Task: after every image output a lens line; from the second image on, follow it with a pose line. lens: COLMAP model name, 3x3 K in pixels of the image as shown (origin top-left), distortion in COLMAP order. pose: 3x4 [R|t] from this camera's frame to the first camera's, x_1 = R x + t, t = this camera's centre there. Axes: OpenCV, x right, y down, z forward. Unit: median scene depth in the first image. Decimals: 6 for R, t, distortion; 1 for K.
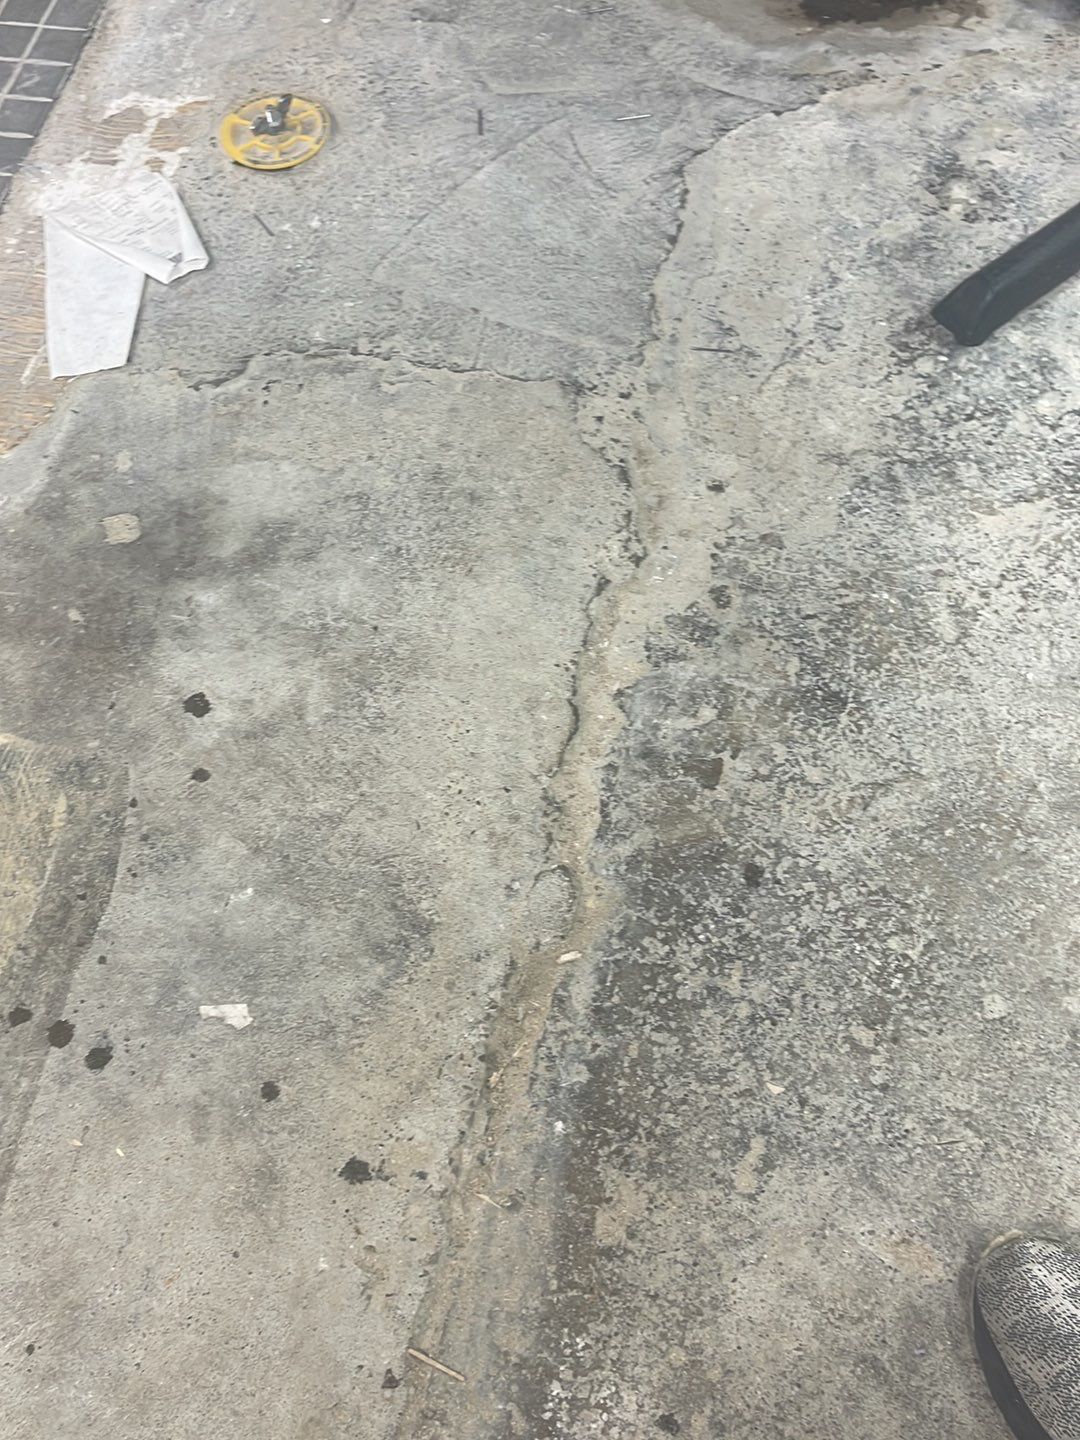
lens RADIAL K [[1416.1, 0, 540.0], [0, 1416.1, 720.0], [0, 0, 1]] dist [0.014695, 0.006109]
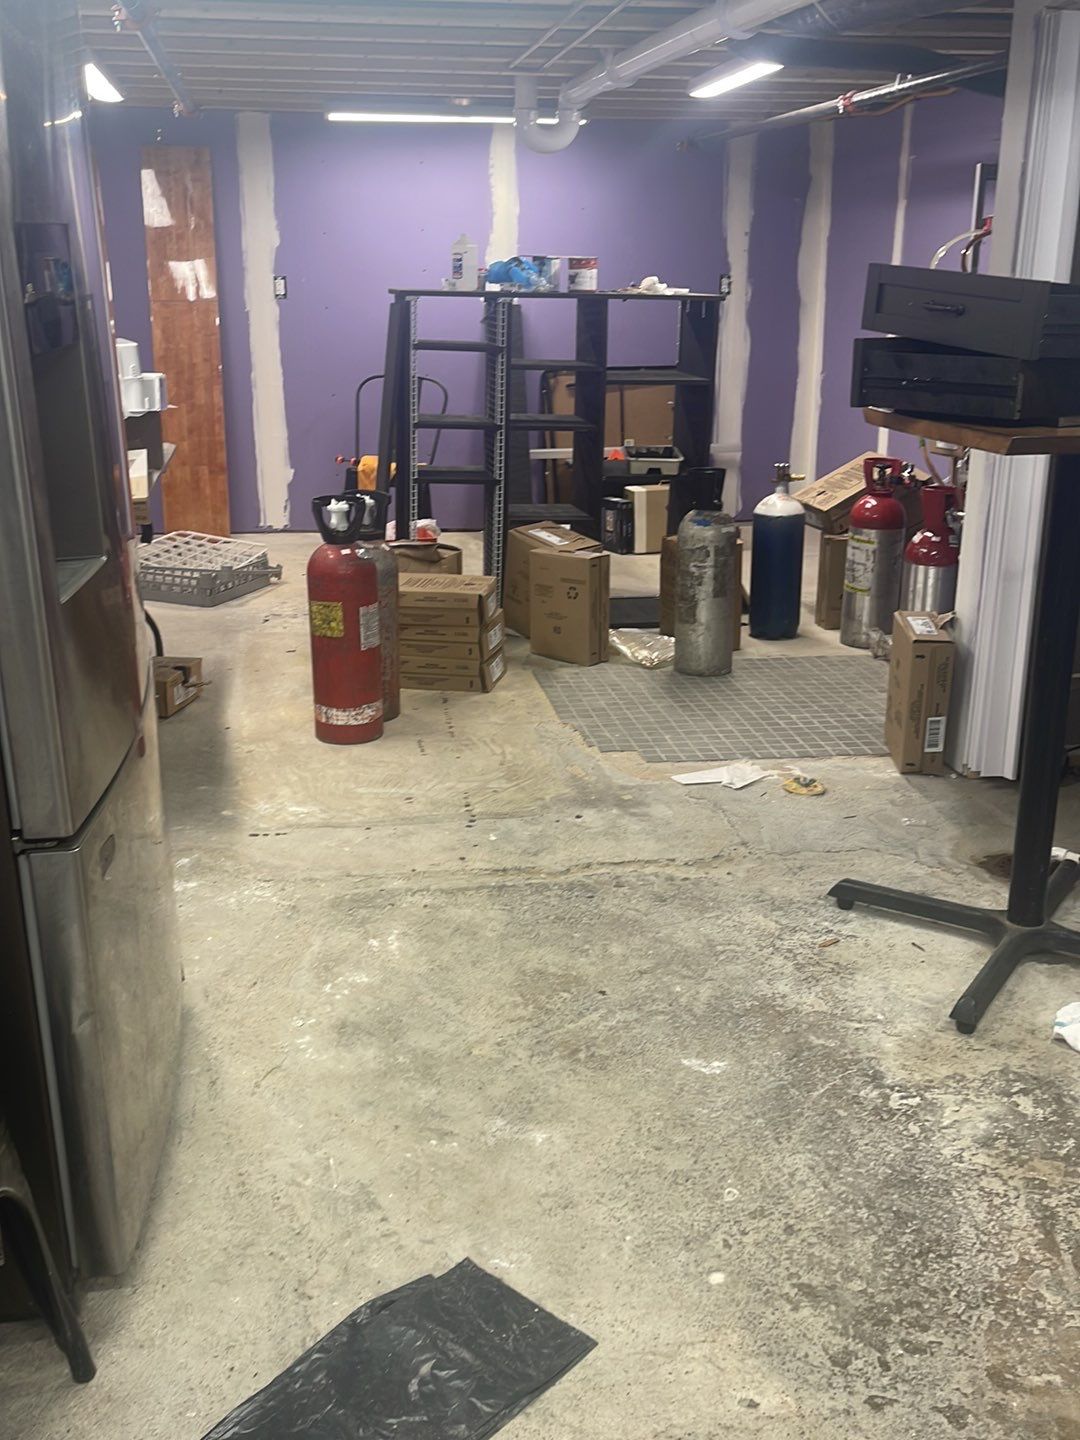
lens RADIAL K [[1416.1, 0, 540.0], [0, 1416.1, 720.0], [0, 0, 1]] dist [0.014695, 0.006109]
pose [[0.359859, 0.350281, -0.864757, 2.113702], [-0.843127, 0.518999, -0.140631, 0.349958], [0.399547, 0.779707, 0.482098, -0.649055]]
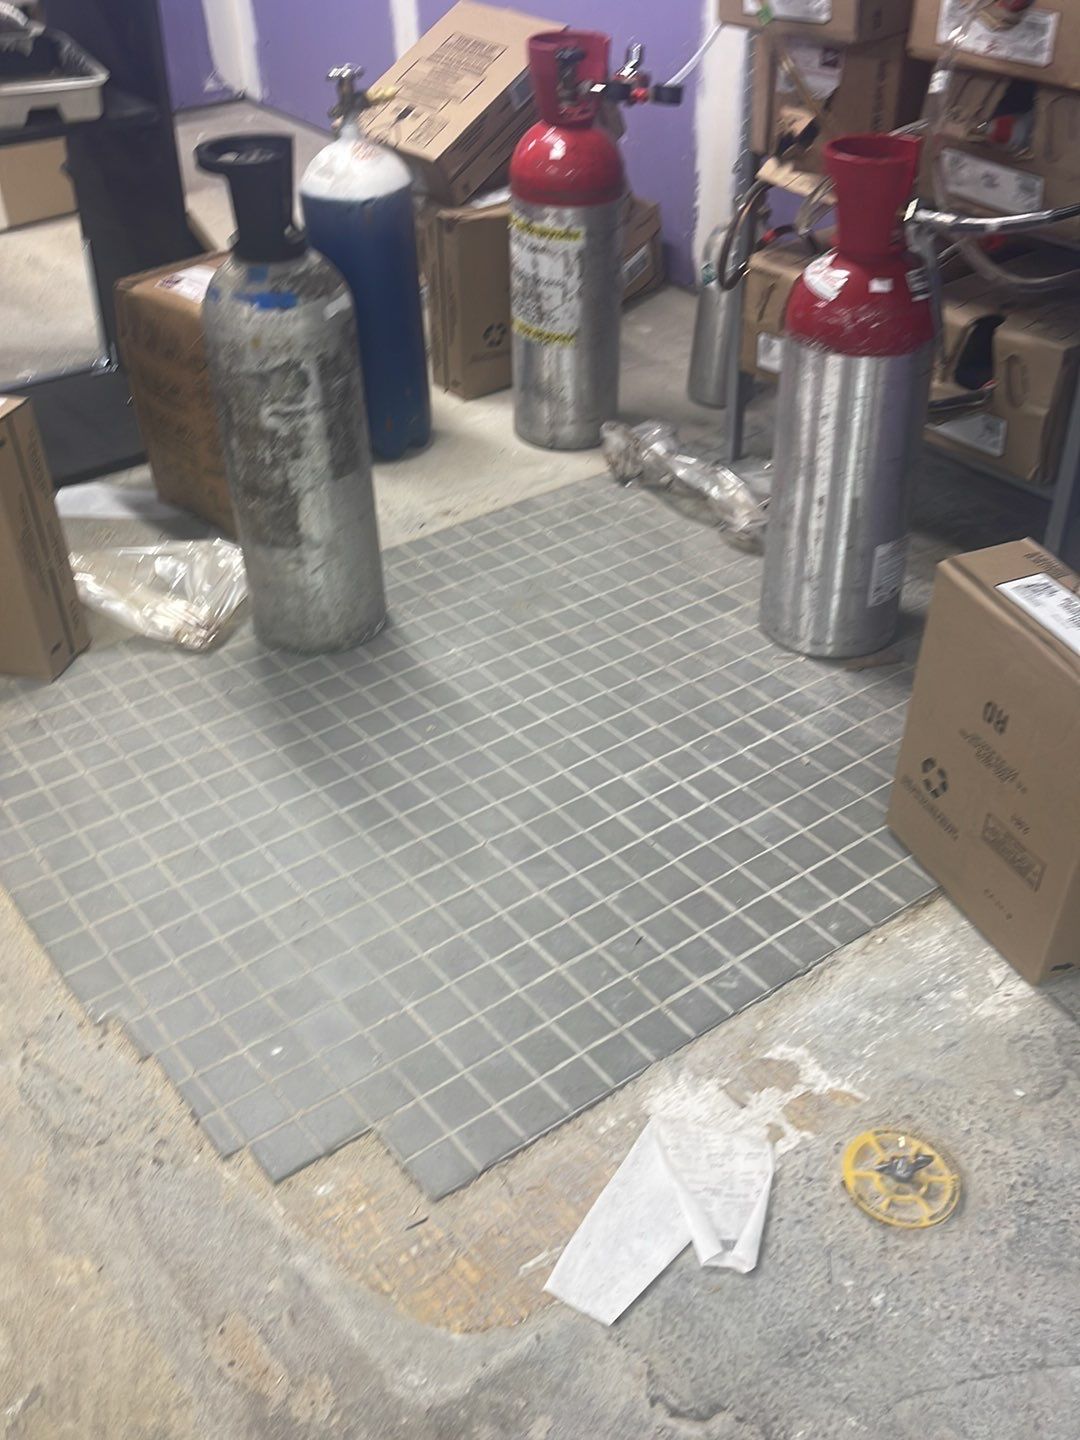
lens RADIAL K [[1416.1, 0, 540.0], [0, 1416.1, 720.0], [0, 0, 1]] dist [0.014695, 0.006109]
pose [[0.748510, 0.443304, -0.493168, -0.037627], [-0.607968, 0.755720, -0.243439, -0.298340], [0.264779, 0.482047, 0.835179, -0.005326]]
